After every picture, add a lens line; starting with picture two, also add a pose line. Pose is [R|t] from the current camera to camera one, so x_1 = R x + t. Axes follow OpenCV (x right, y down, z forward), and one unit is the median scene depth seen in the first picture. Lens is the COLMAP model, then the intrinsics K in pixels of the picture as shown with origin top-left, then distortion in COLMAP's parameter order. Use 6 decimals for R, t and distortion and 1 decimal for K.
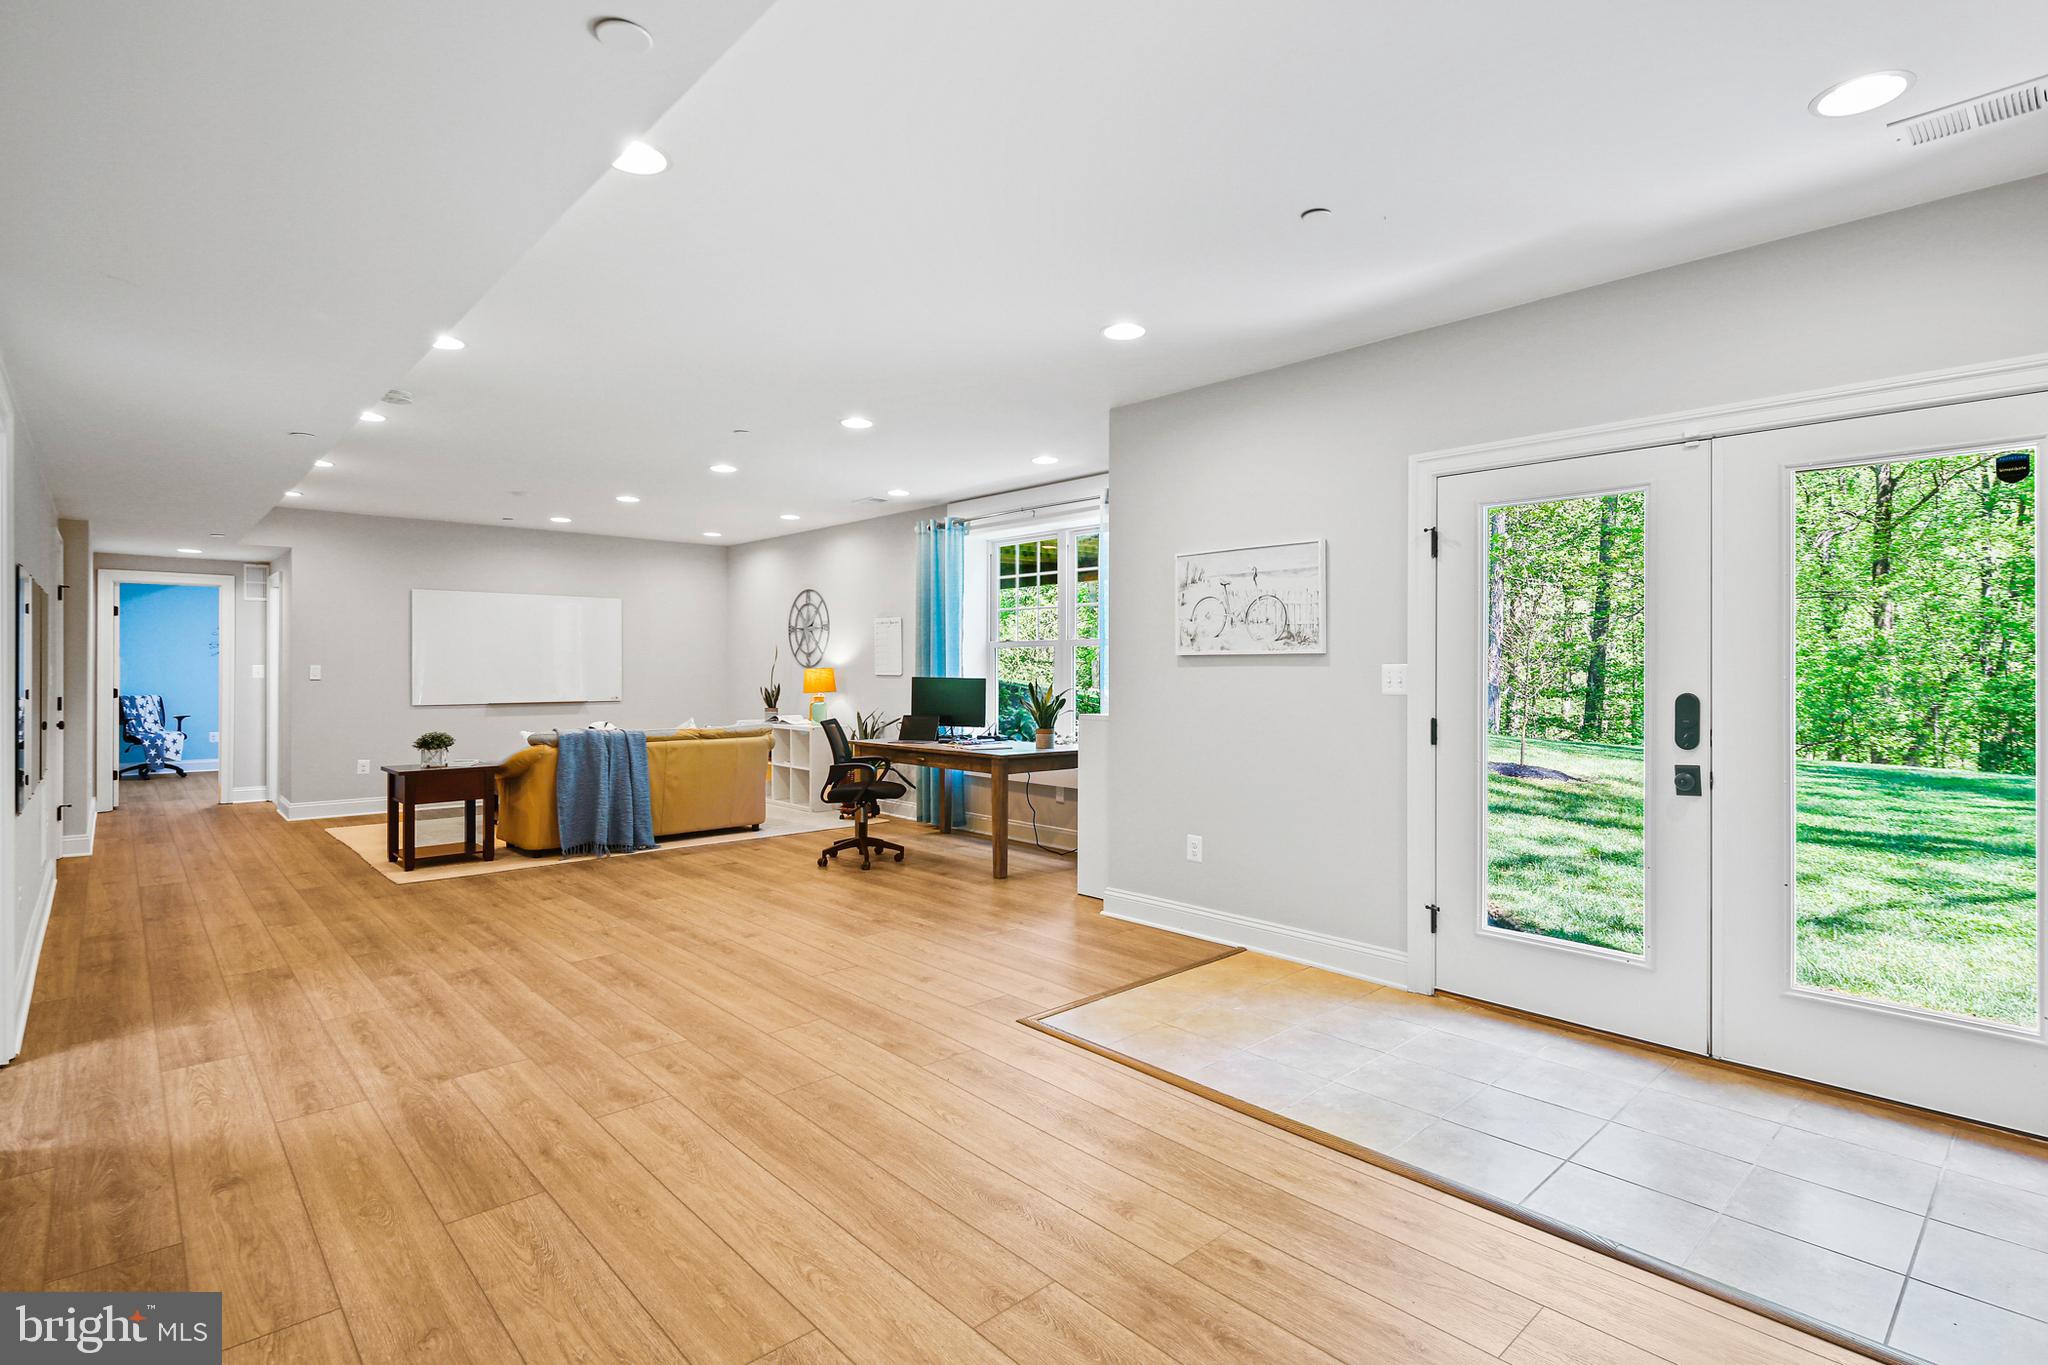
lens RADIAL K [[1001.7, 0, 1018.0], [0, 1001.7, 663.2], [0, 0, 1]] dist [0.005620, -0.003781]
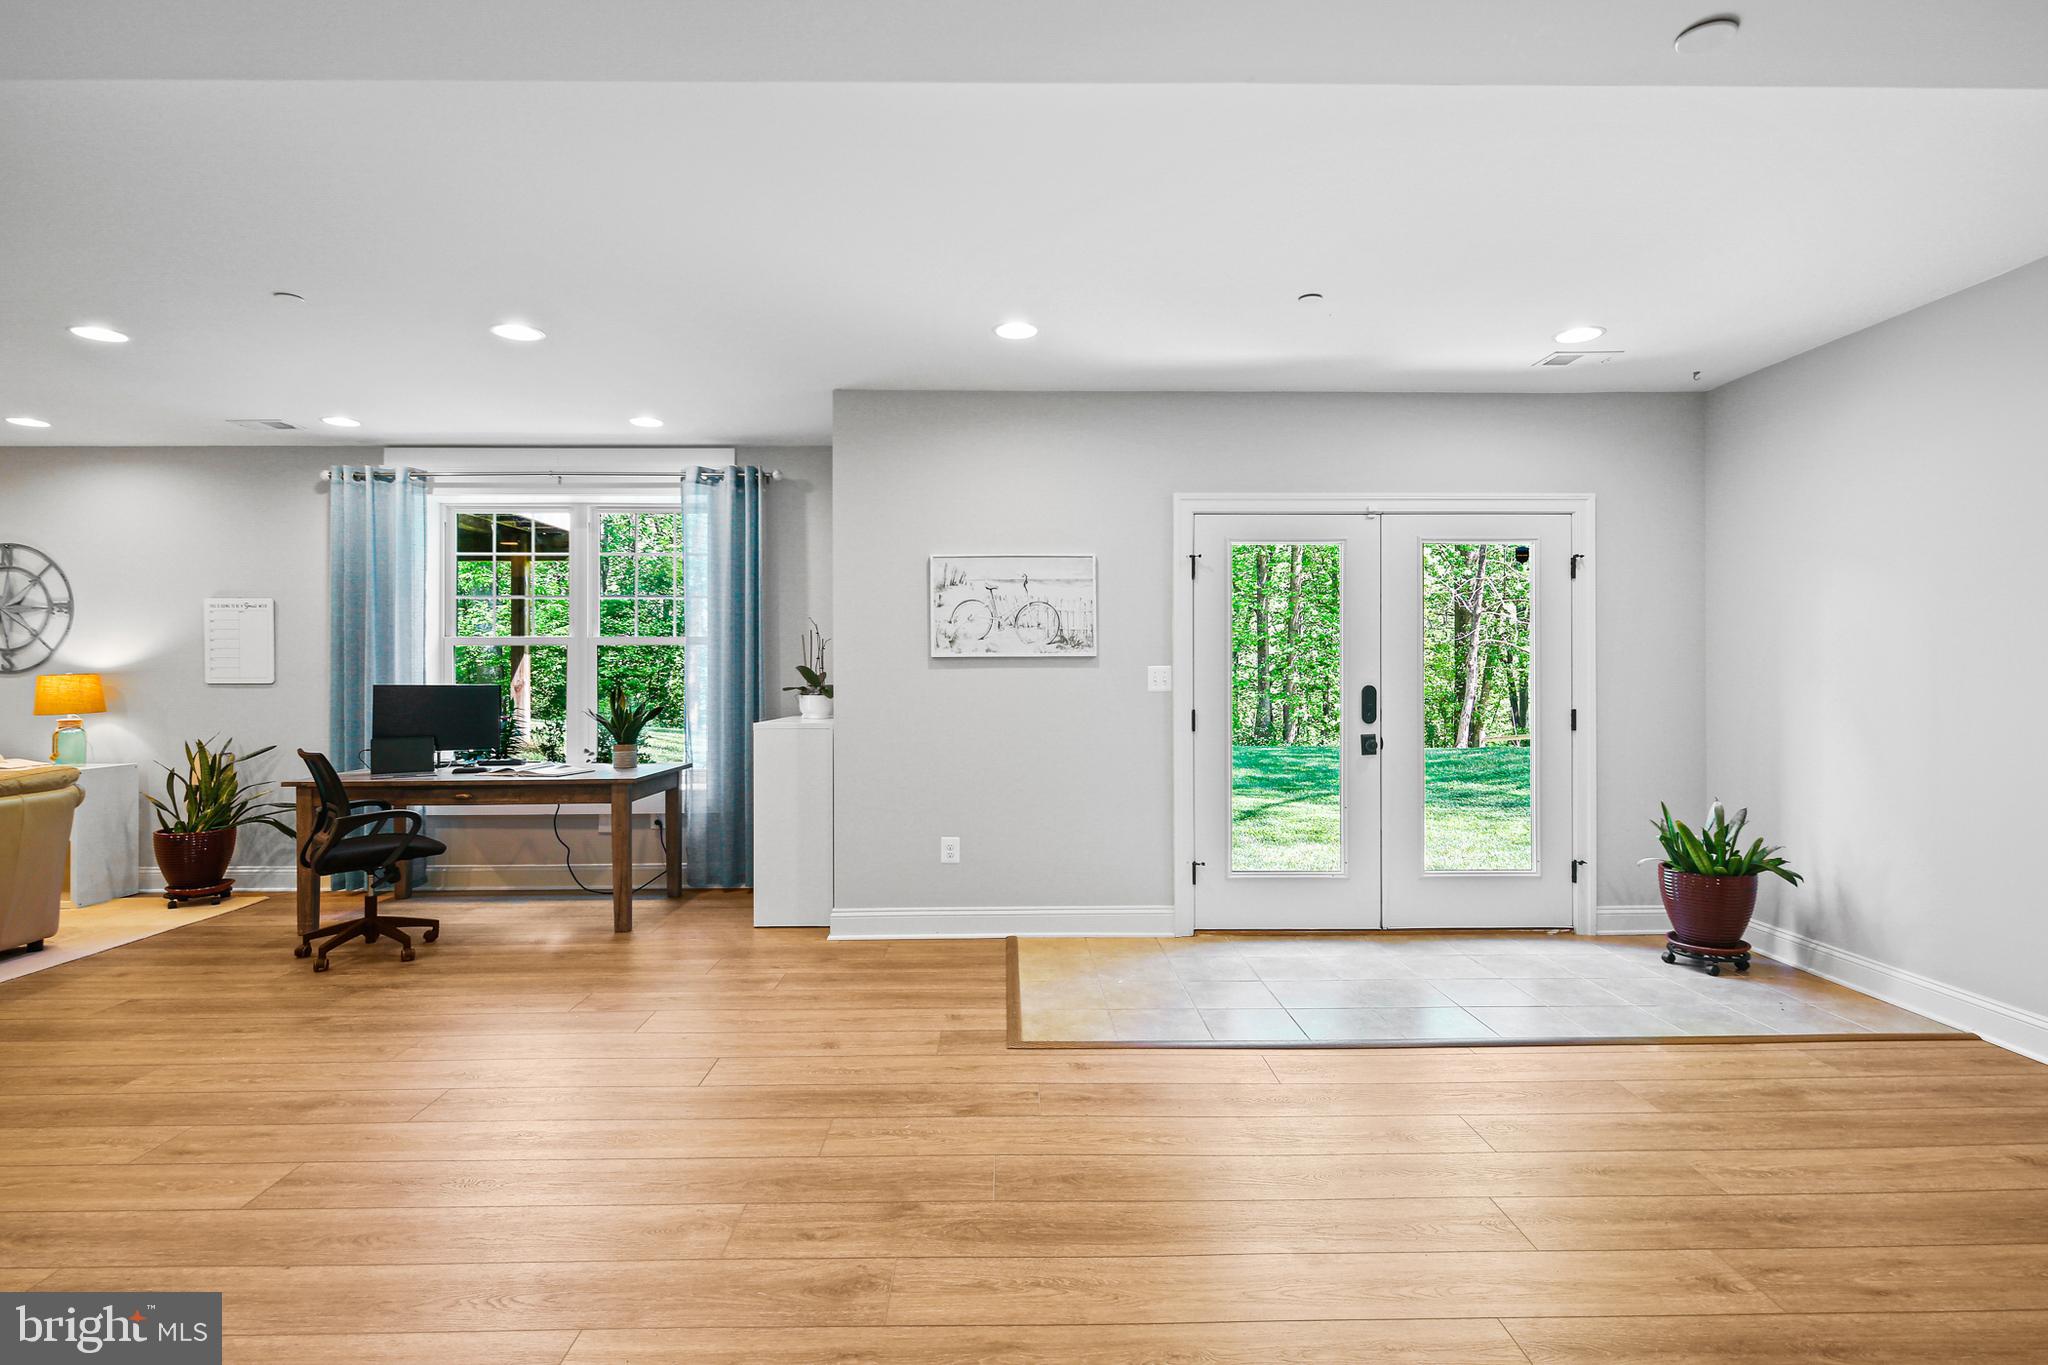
lens RADIAL K [[1001.7, 0, 1030.0], [0, 1001.7, 666.2], [0, 0, 1]] dist [0.005620, -0.003781]
pose [[0.655913, -0.000802, 0.754836, -0.376062], [0.000883, 1.000000, 0.000295, 0.000568], [-0.754836, 0.000473, 0.655913, 0.202580]]
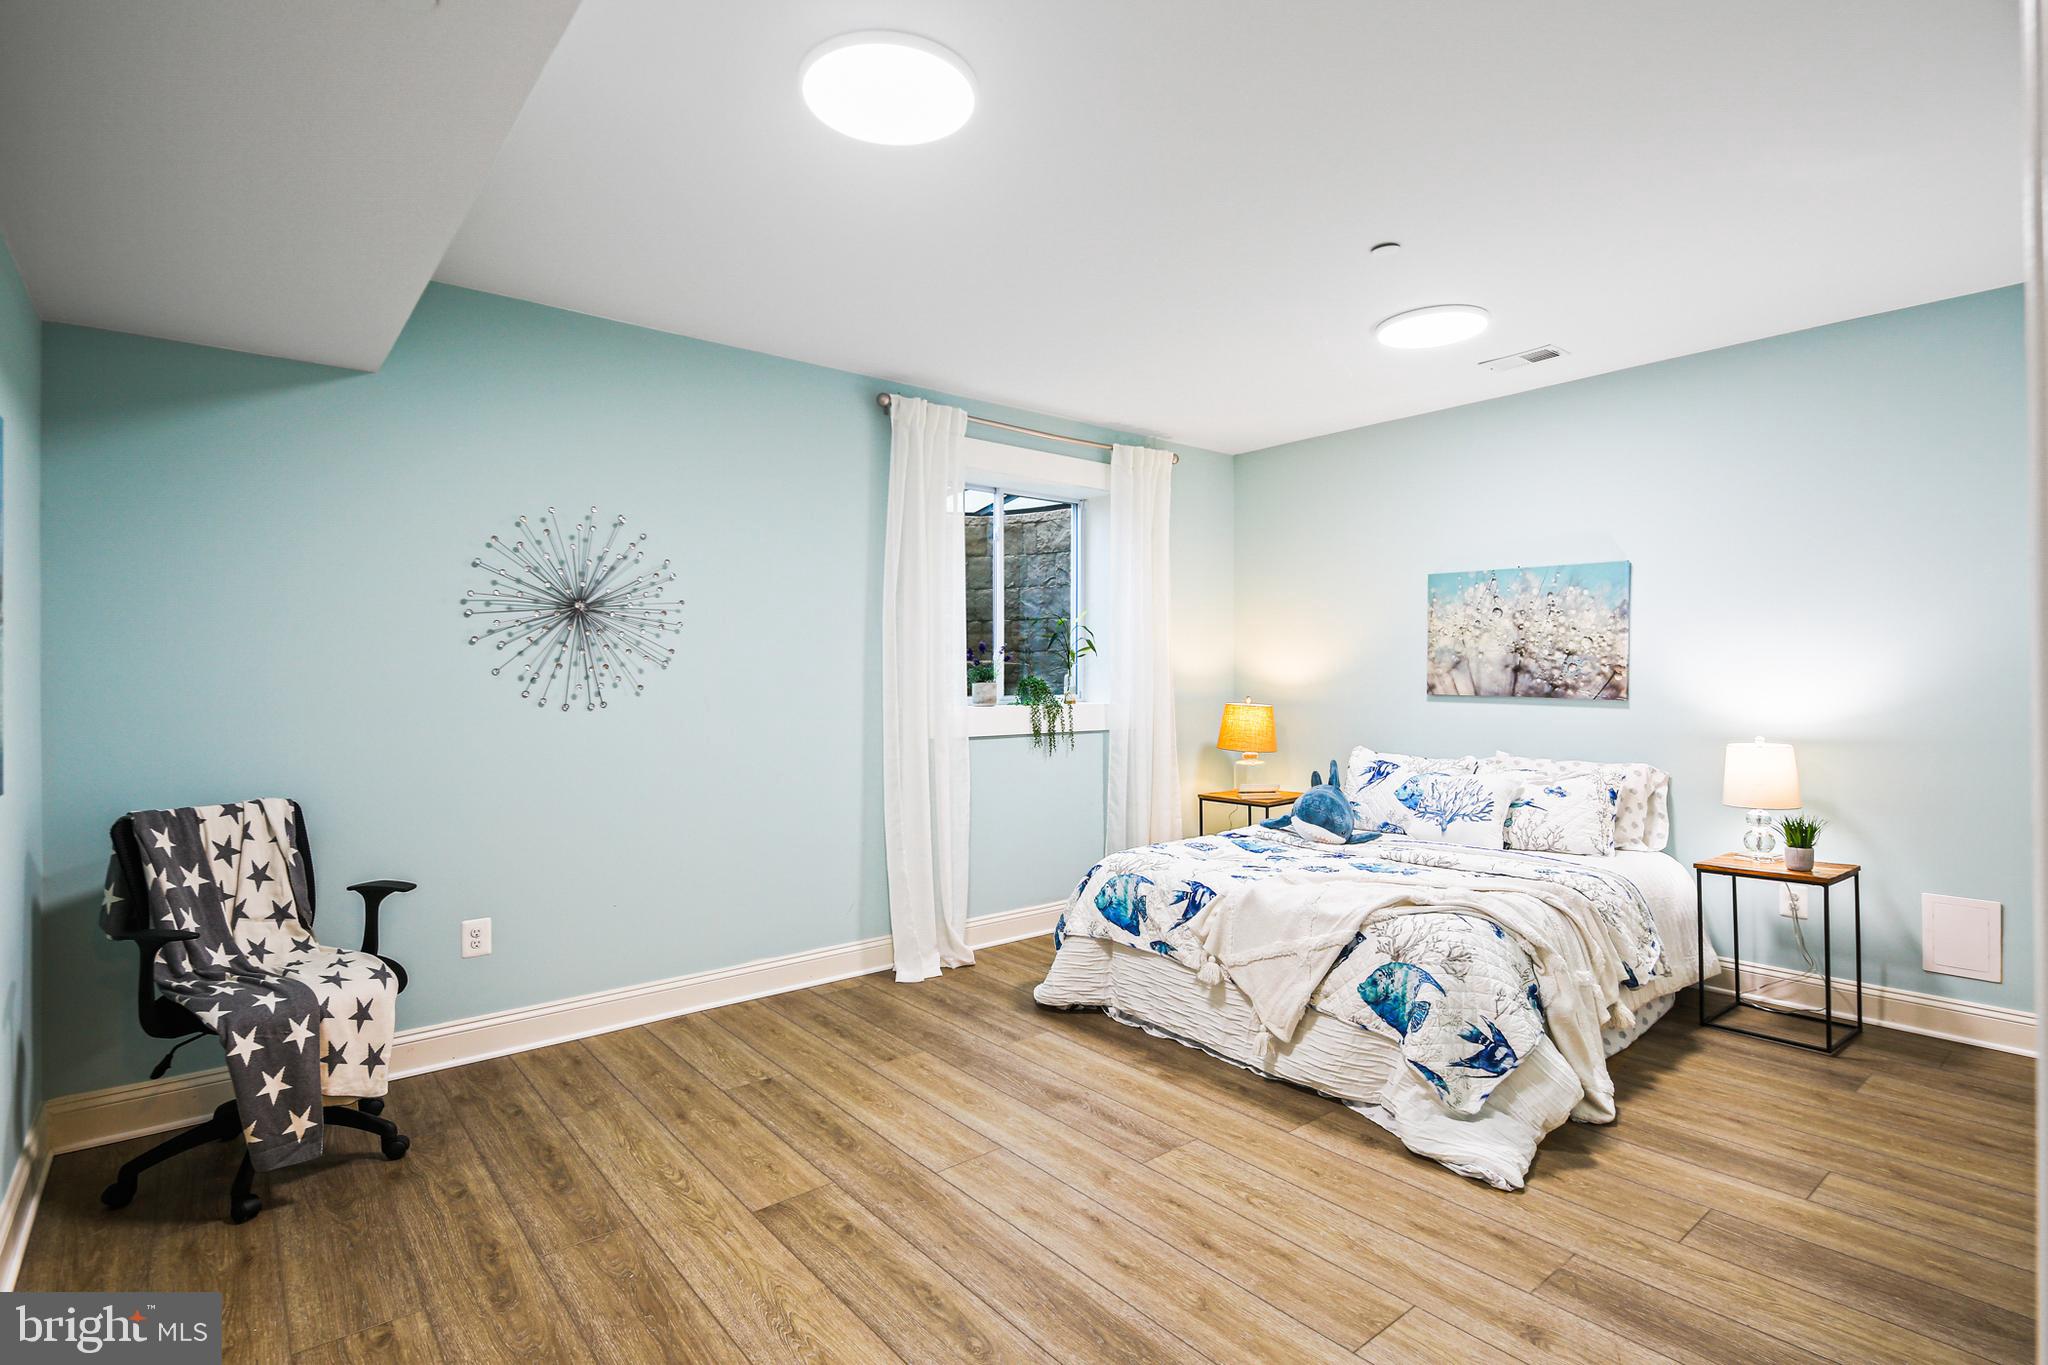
lens RADIAL K [[1001.7, 0, 1012.1], [0, 1001.7, 679.0], [0, 0, 1]] dist [0.005620, -0.003781]
pose [[0.998466, 0.003715, -0.055246, -1.150101], [-0.003421, 0.999979, 0.005428, 0.001409], [0.055265, -0.005231, 0.998458, 1.320275]]
